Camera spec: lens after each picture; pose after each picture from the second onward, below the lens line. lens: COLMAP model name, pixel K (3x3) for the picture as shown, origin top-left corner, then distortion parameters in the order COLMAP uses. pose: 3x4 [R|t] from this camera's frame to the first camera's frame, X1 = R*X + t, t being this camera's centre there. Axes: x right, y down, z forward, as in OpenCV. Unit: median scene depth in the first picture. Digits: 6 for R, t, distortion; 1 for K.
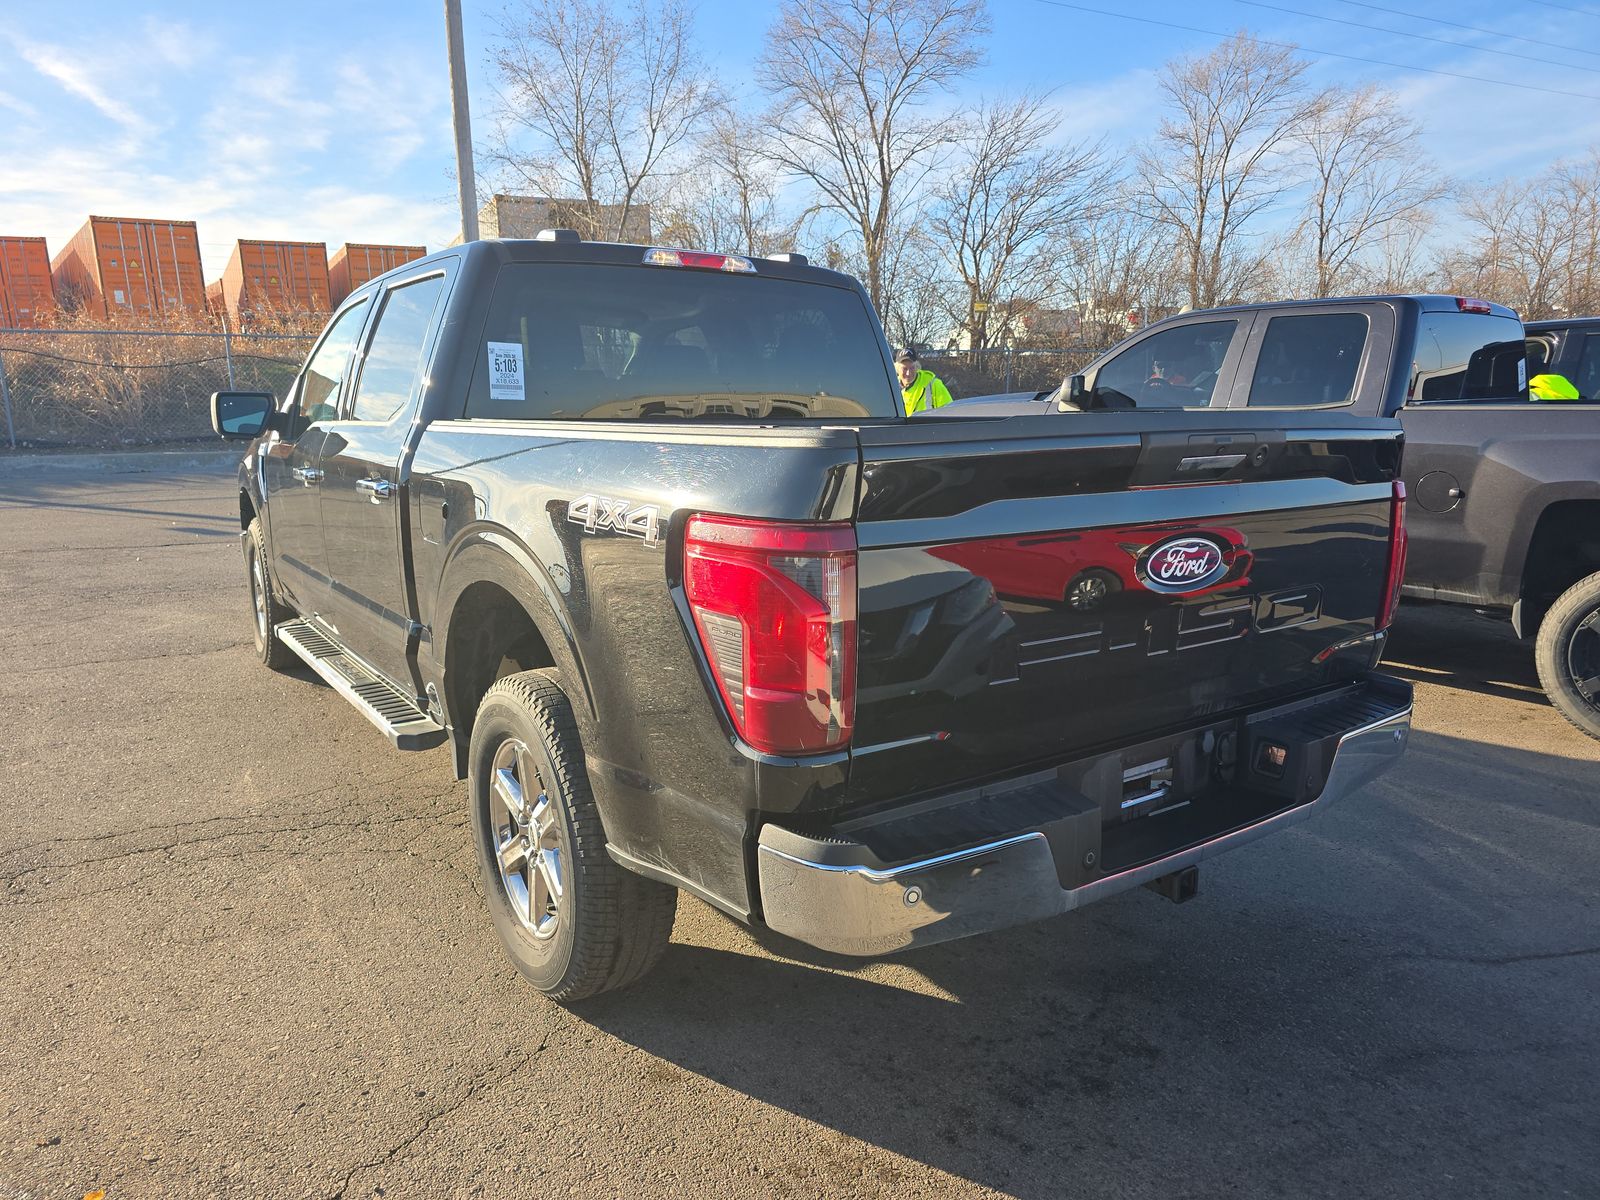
lens RADIAL K [[1064.8, 0, 800.0], [0, 1064.8, 600.0], [0, 0, 1]] dist [0.063802, -0.052105]
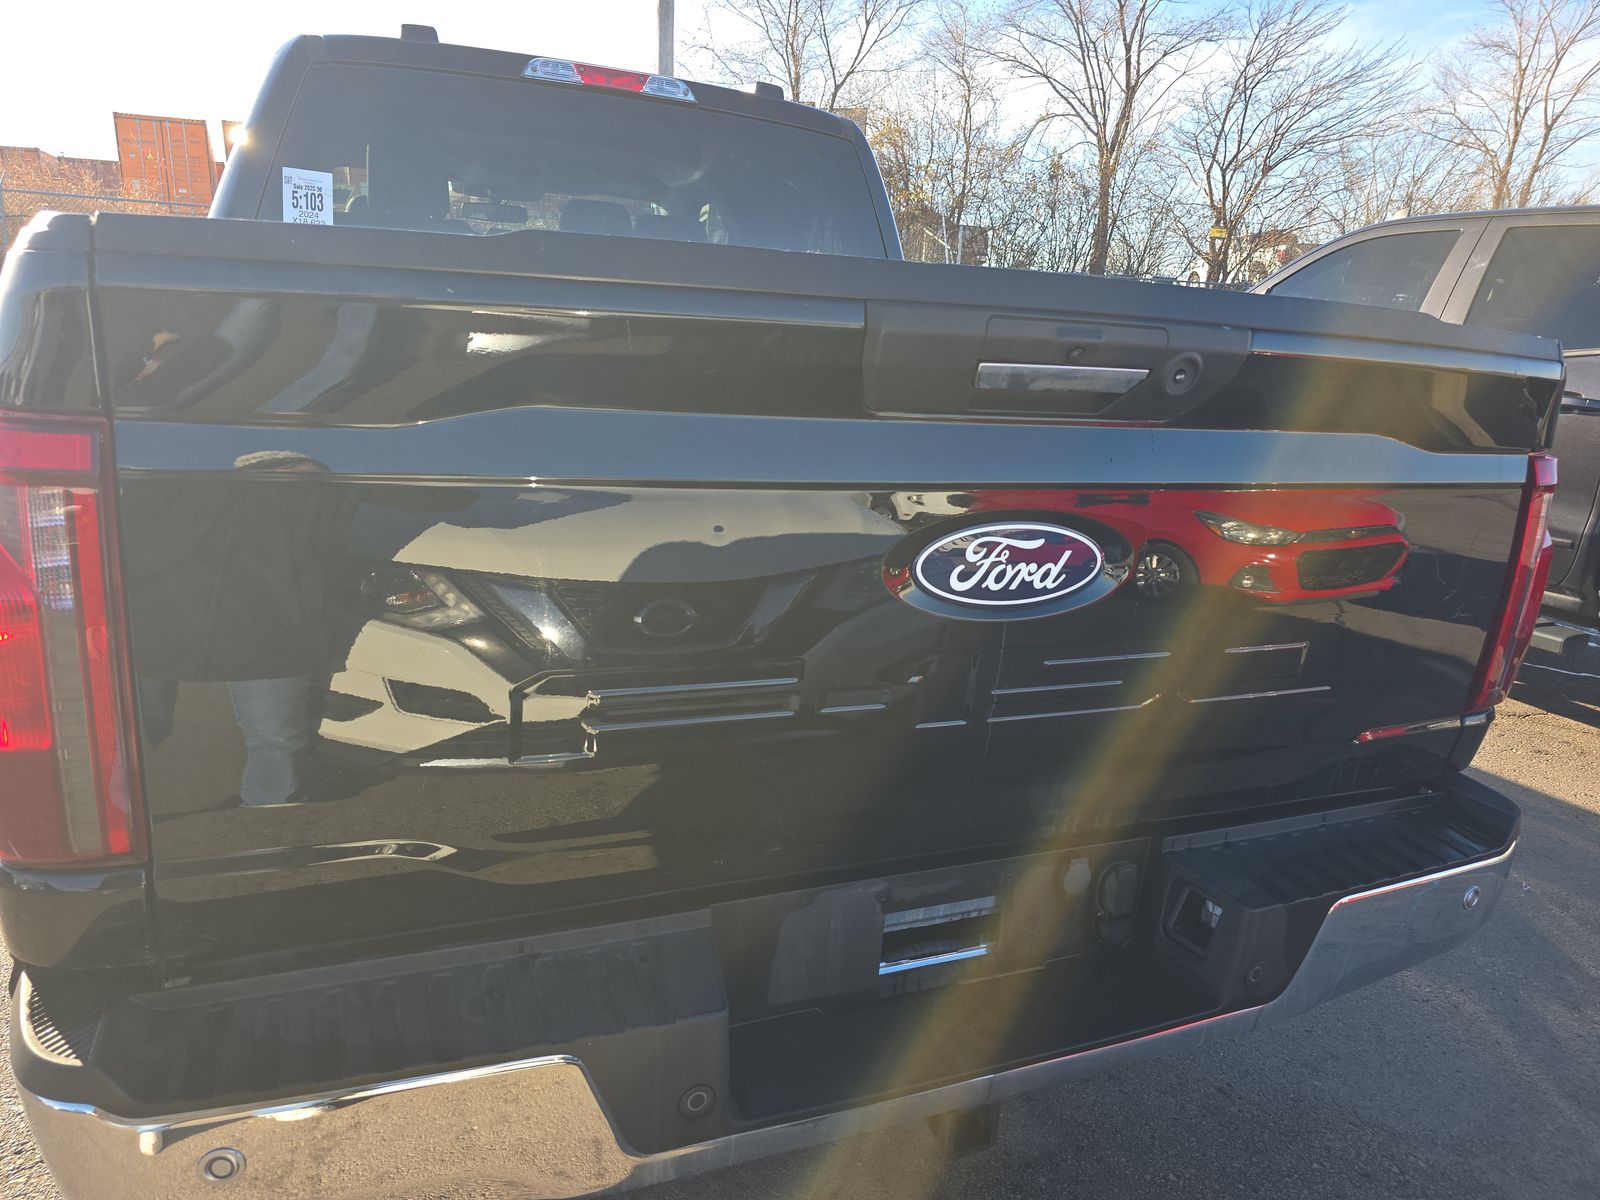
lens RADIAL K [[1064.8, 0, 800.0], [0, 1064.8, 600.0], [0, 0, 1]] dist [0.063802, -0.052105]
pose [[0.975763, 0.113183, -0.187286, 0.028745], [-0.100684, 0.992089, 0.074988, -0.003819], [0.194291, -0.054314, 0.979439, 0.036554]]
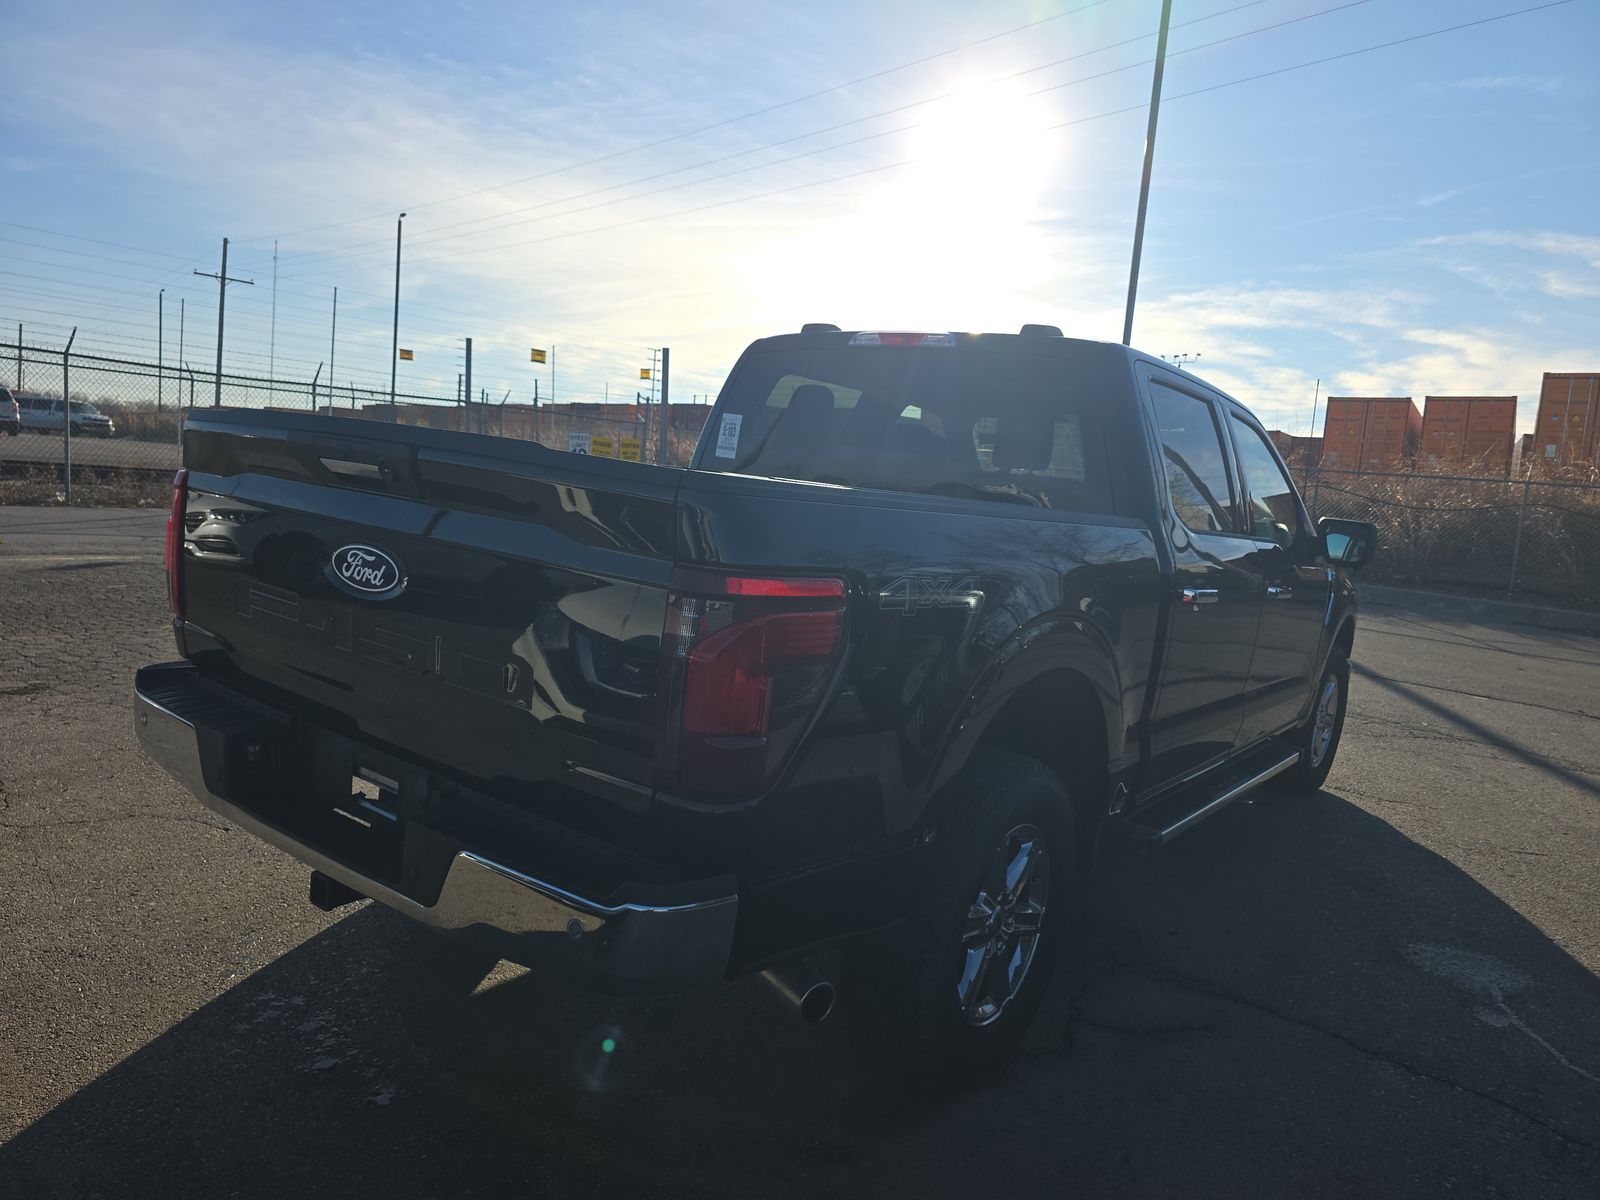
lens RADIAL K [[1064.8, 0, 800.0], [0, 1064.8, 600.0], [0, 0, 1]] dist [0.063802, -0.052105]
pose [[0.315505, 0.142556, -0.938155, 0.116595], [-0.276287, 0.959618, 0.052901, -0.014032], [0.907812, 0.242510, 0.342150, 0.083043]]
